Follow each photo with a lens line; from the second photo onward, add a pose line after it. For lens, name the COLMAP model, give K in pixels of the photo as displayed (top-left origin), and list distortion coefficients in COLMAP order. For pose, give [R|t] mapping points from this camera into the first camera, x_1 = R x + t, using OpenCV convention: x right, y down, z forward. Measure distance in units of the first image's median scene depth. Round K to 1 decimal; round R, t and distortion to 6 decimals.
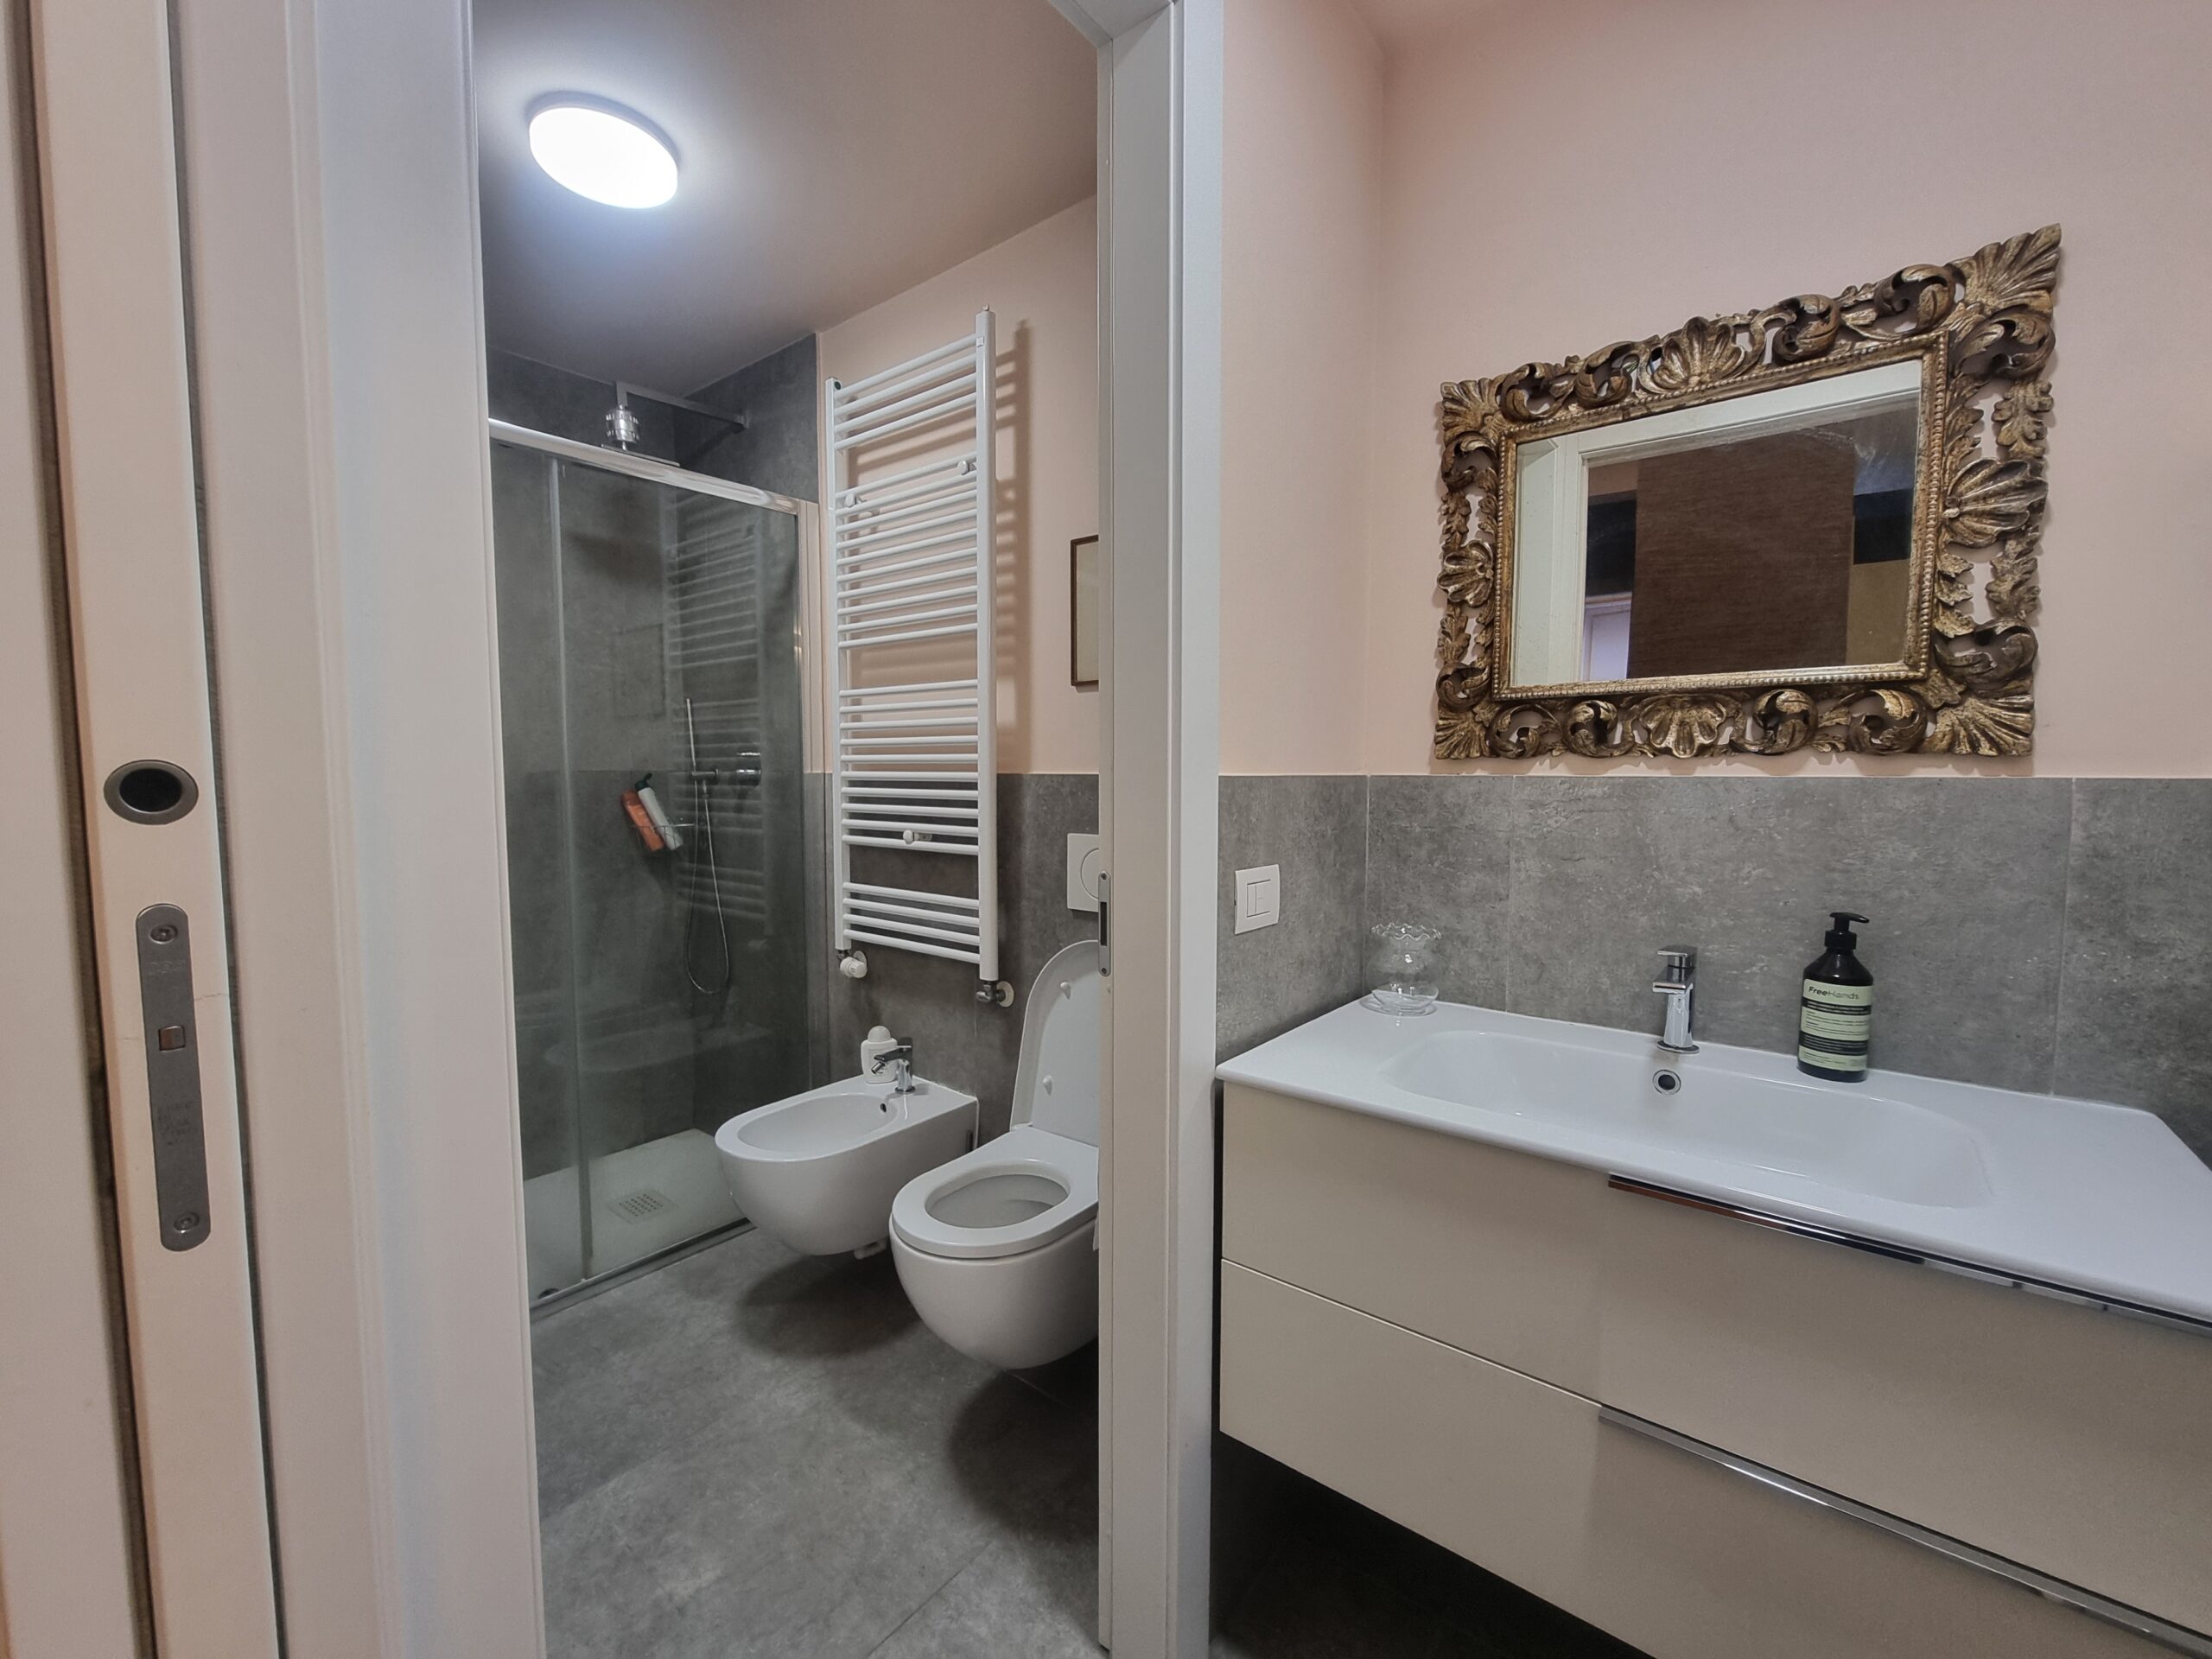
lens RADIAL K [[911.5, 0, 1109.9], [0, 911.5, 833.0], [0, 0, 1]] dist [-0.003272, -0.000244]
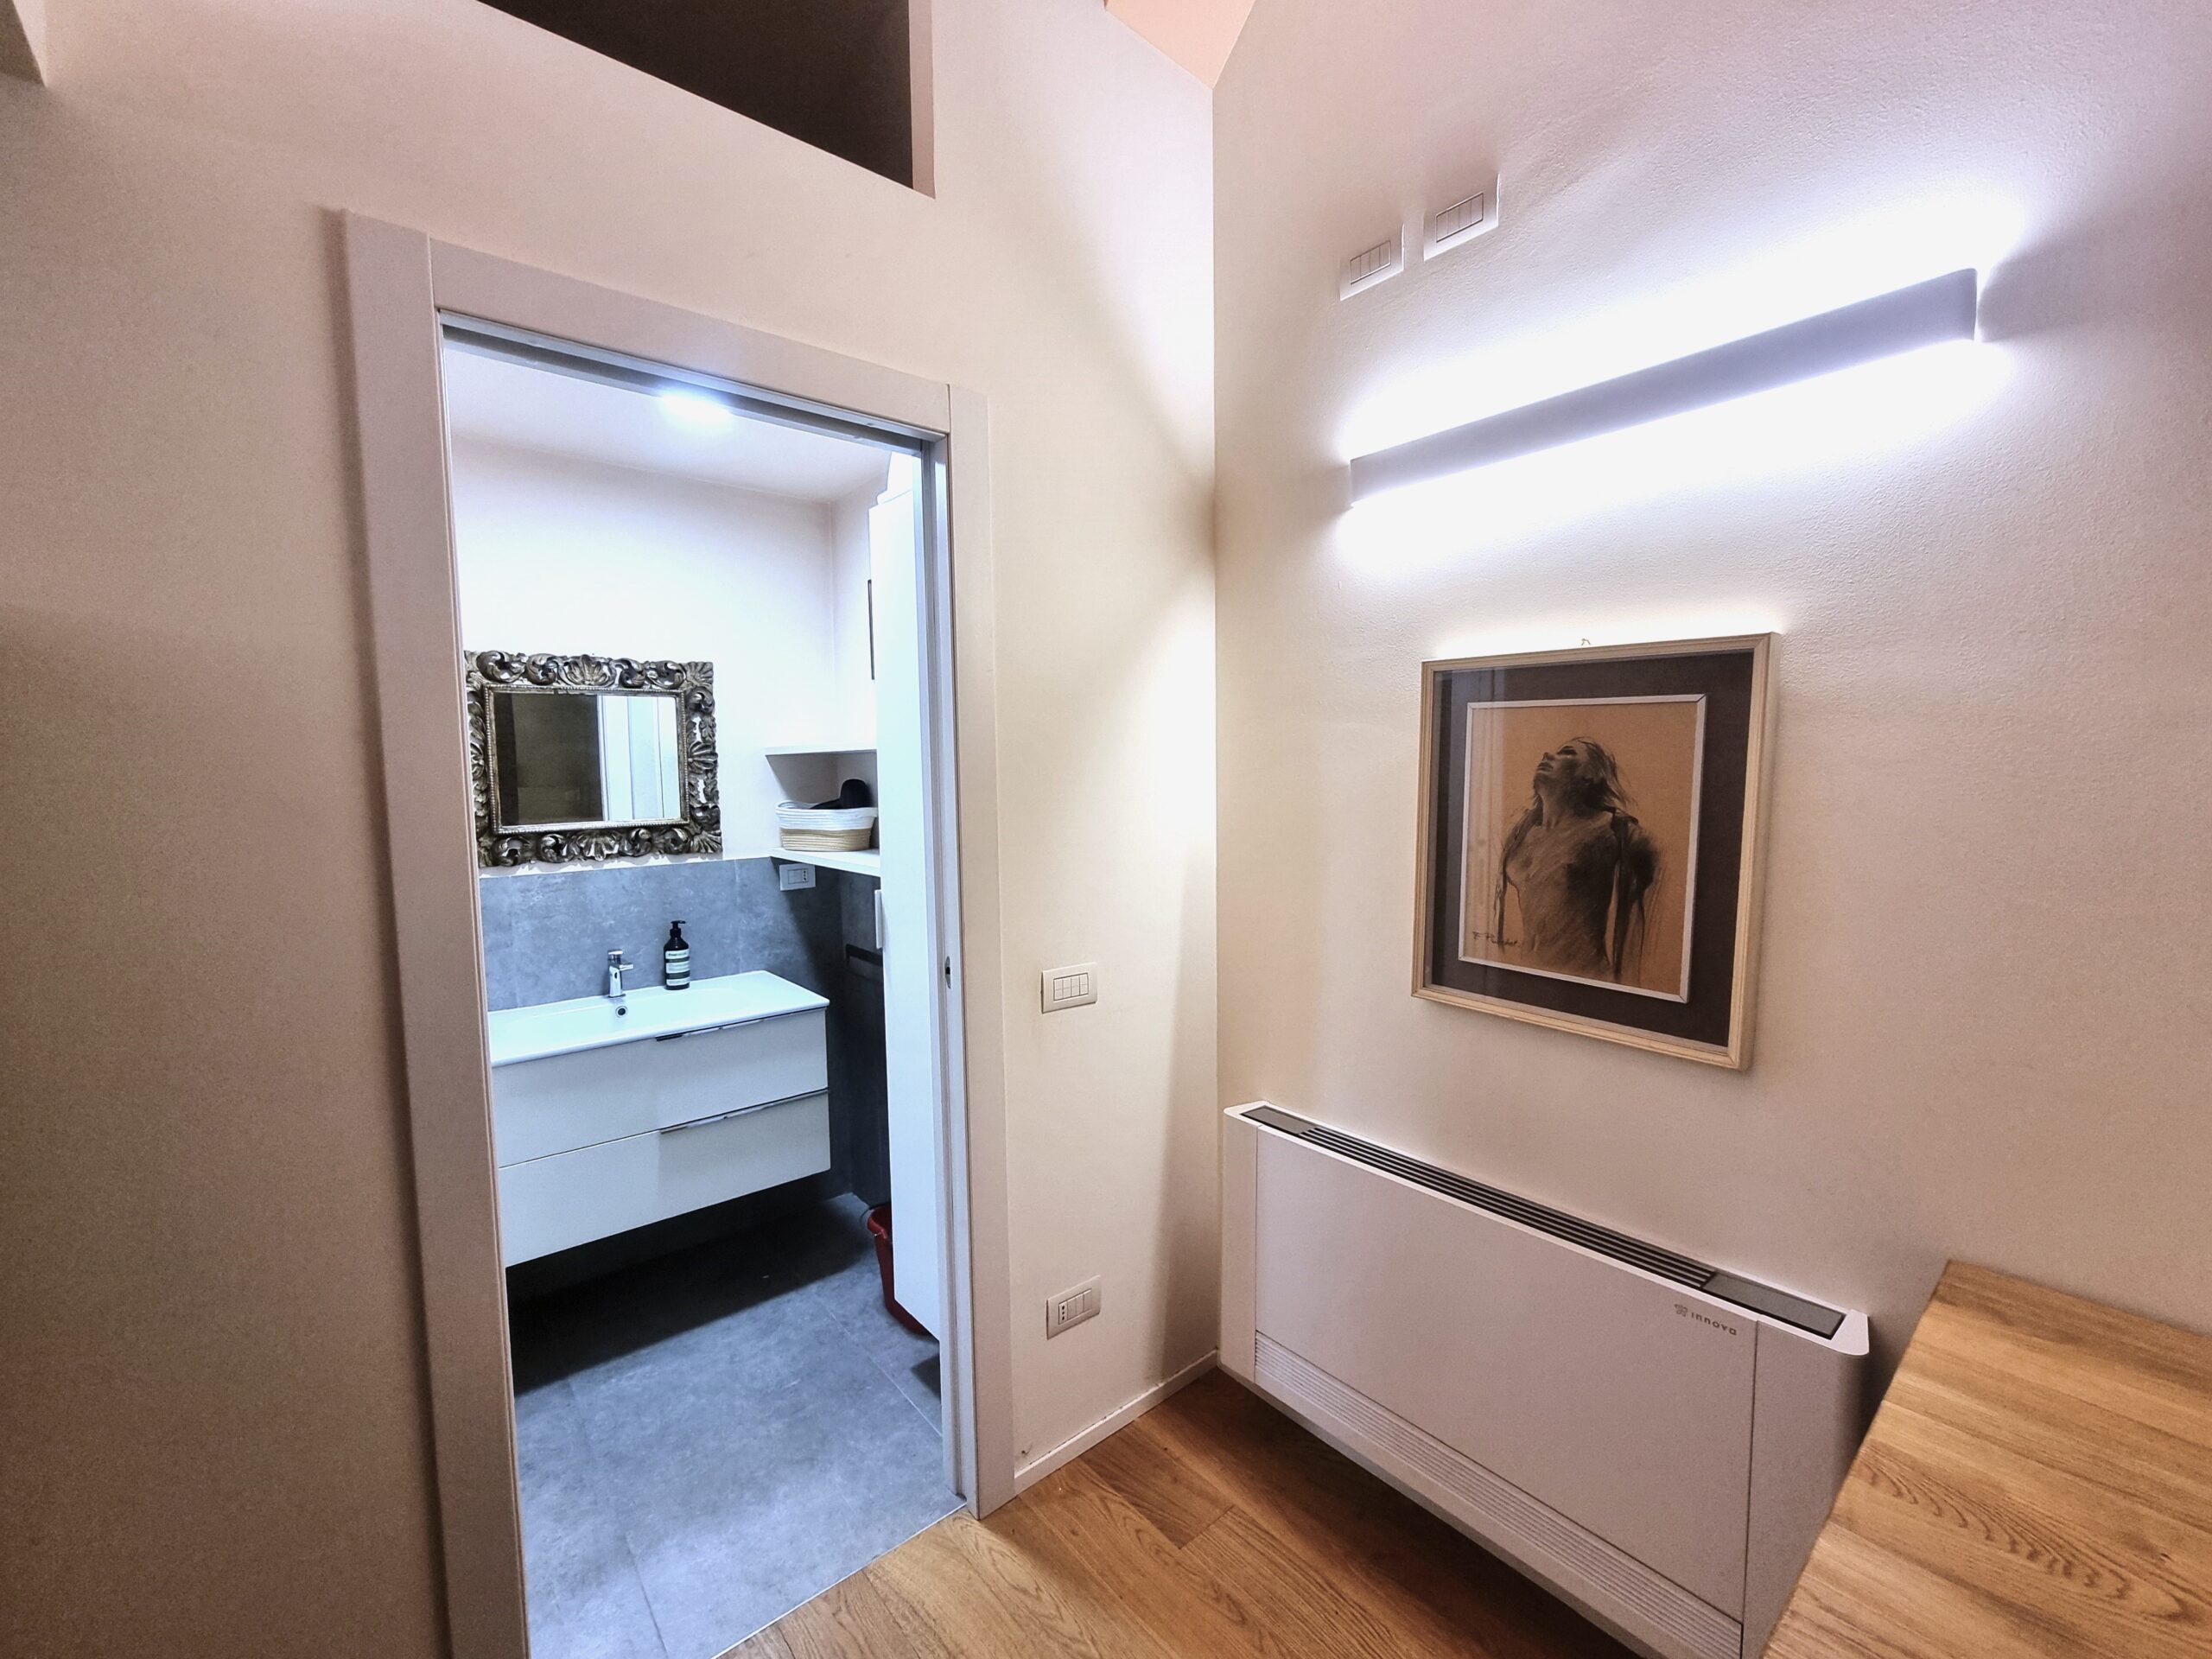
lens RADIAL K [[911.5, 0, 1109.9], [0, 911.5, 833.0], [0, 0, 1]] dist [-0.003272, -0.000244]
pose [[0.199711, -0.073804, 0.977071, -1.305844], [0.083868, 0.994788, 0.058000, -0.187108], [-0.976259, 0.070361, 0.204860, -0.641217]]
